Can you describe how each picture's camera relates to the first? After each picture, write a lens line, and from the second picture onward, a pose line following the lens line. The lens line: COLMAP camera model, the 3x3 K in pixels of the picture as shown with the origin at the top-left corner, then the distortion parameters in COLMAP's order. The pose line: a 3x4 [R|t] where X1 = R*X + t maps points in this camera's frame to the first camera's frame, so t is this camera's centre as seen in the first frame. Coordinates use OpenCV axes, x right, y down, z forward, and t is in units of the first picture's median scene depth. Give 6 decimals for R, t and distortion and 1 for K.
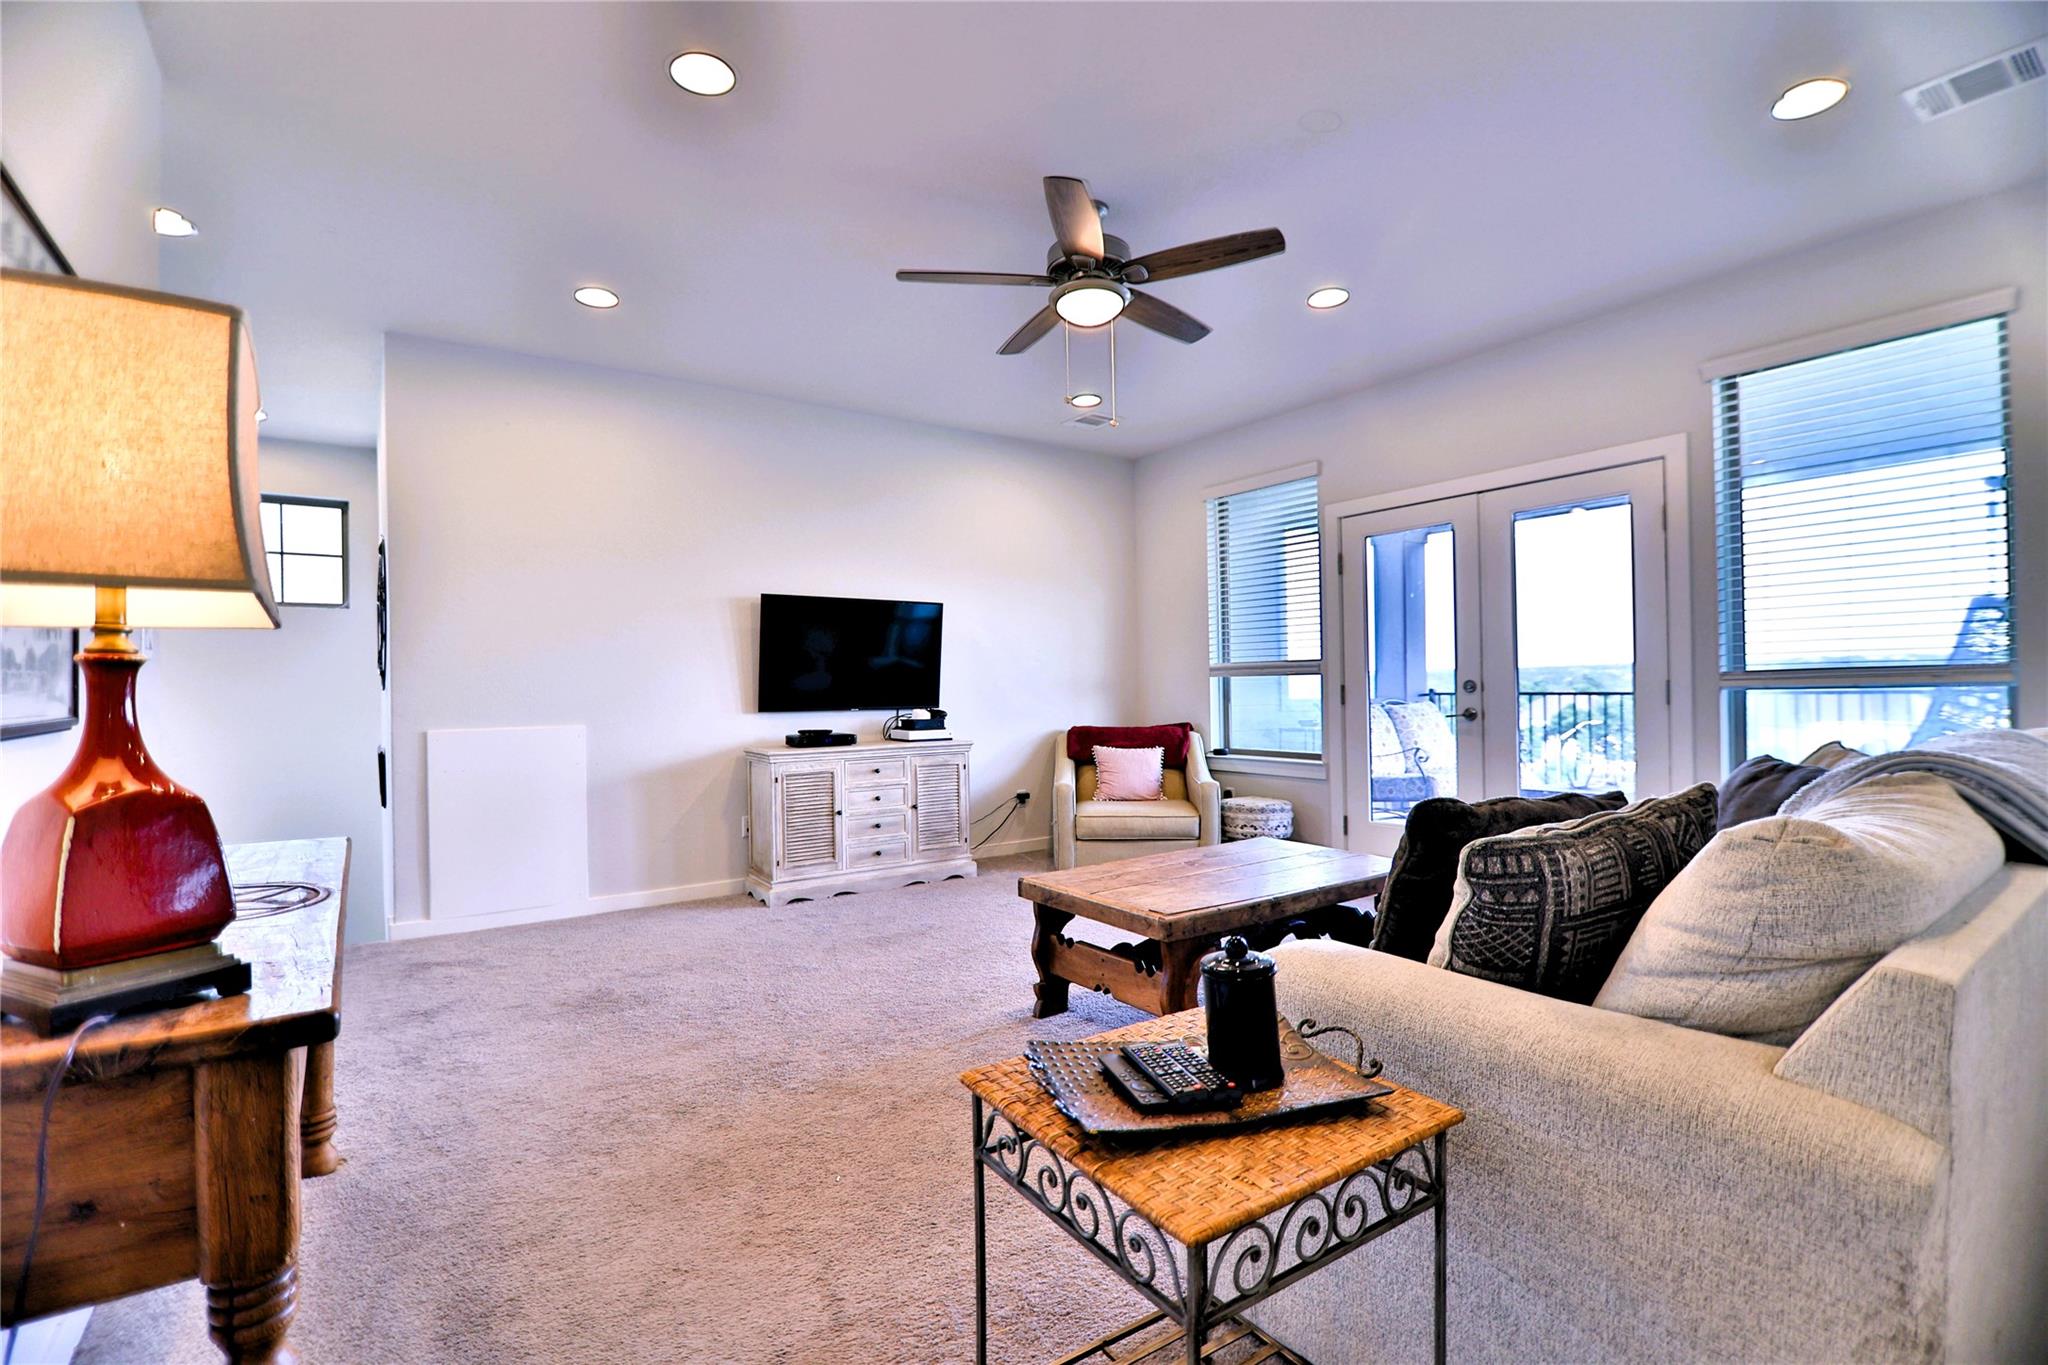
lens RADIAL K [[929.3, 0, 1009.8], [0, 929.3, 676.5], [0, 0, 1]] dist [0.003449, -0.013755]
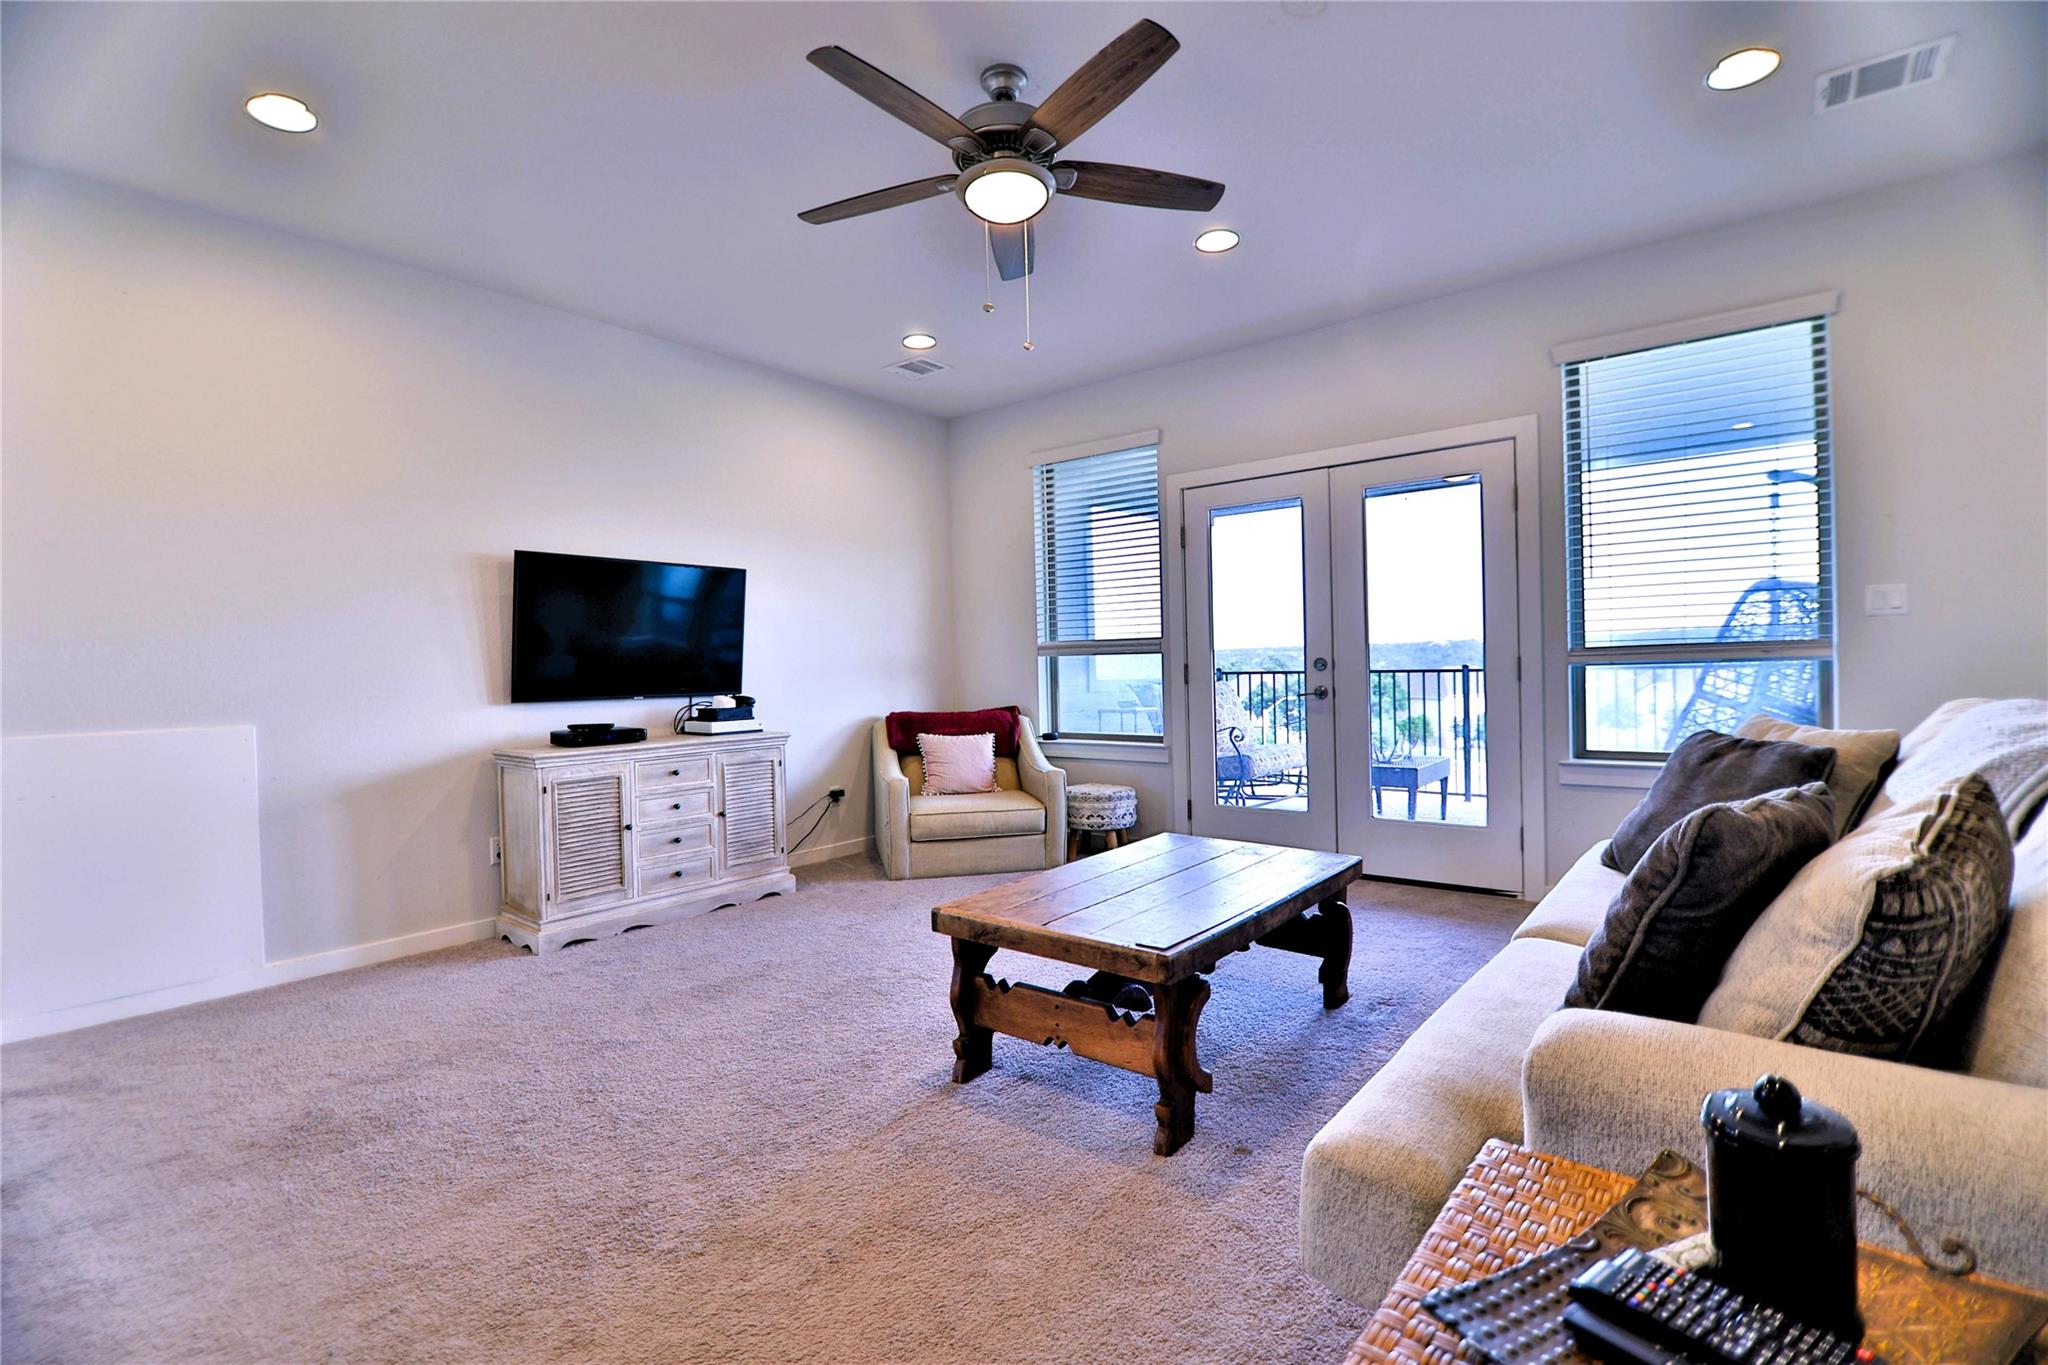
lens RADIAL K [[935.8, 0, 1014.5], [0, 935.8, 666.9], [0, 0, 1]] dist [-0.003828, -0.009054]
pose [[0.959049, -0.006442, 0.283167, -0.094035], [0.003986, 0.999949, 0.009248, 0.002981], [-0.283212, -0.007741, 0.959026, 0.140296]]
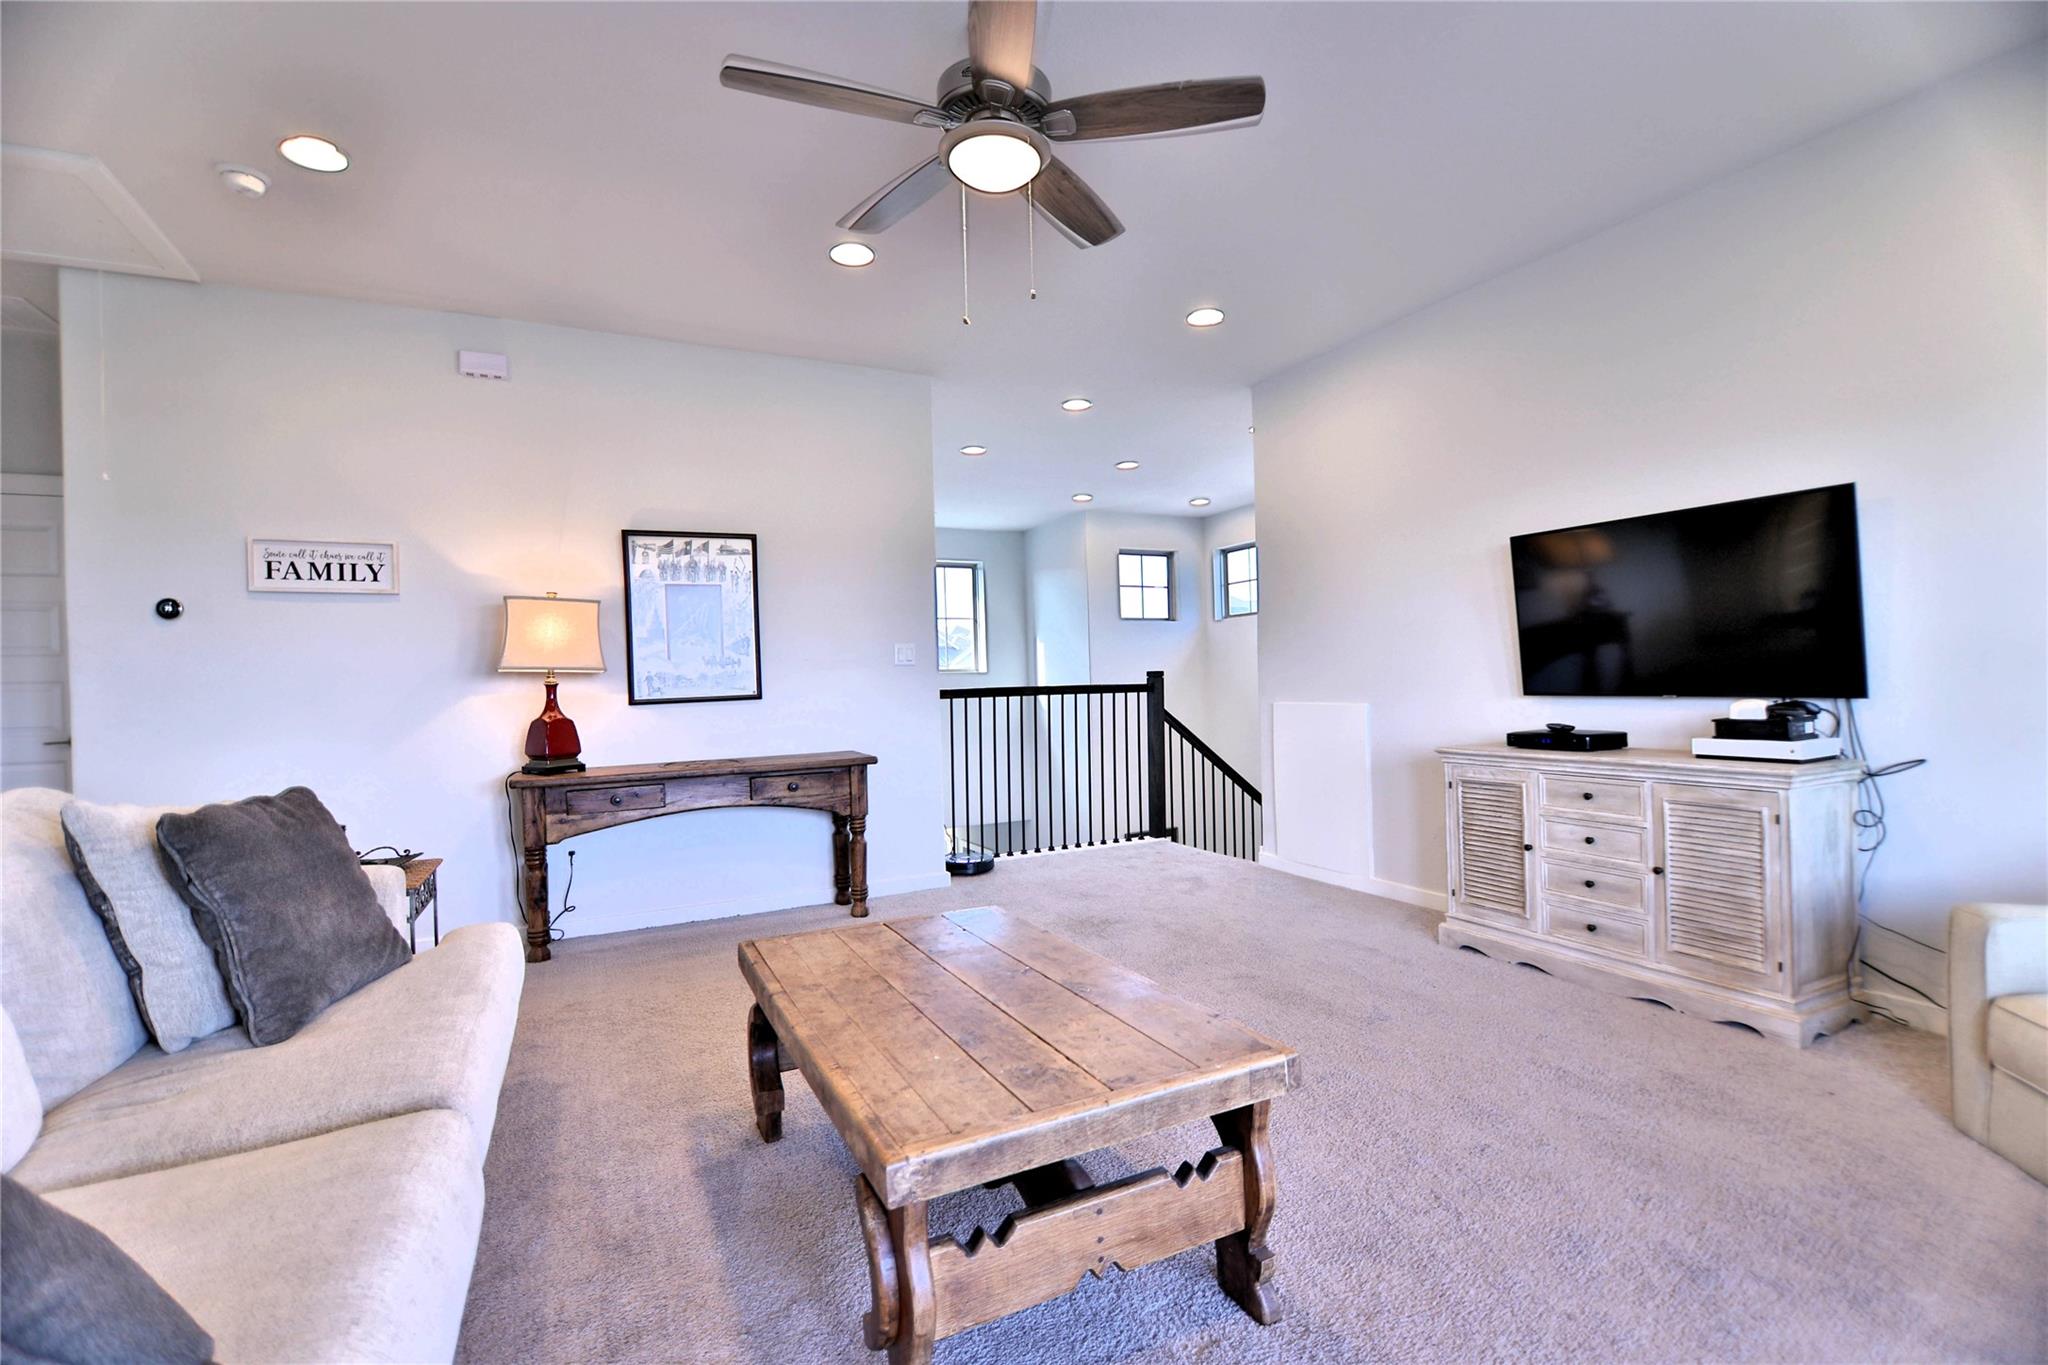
lens RADIAL K [[929.3, 0, 1009.8], [0, 929.3, 676.5], [0, 0, 1]] dist [0.003449, -0.013755]
pose [[-0.148306, 0.017765, -0.988782, 0.559104], [0.040049, 0.999126, 0.011944, -0.002435], [0.988130, -0.037829, -0.148888, 0.746569]]
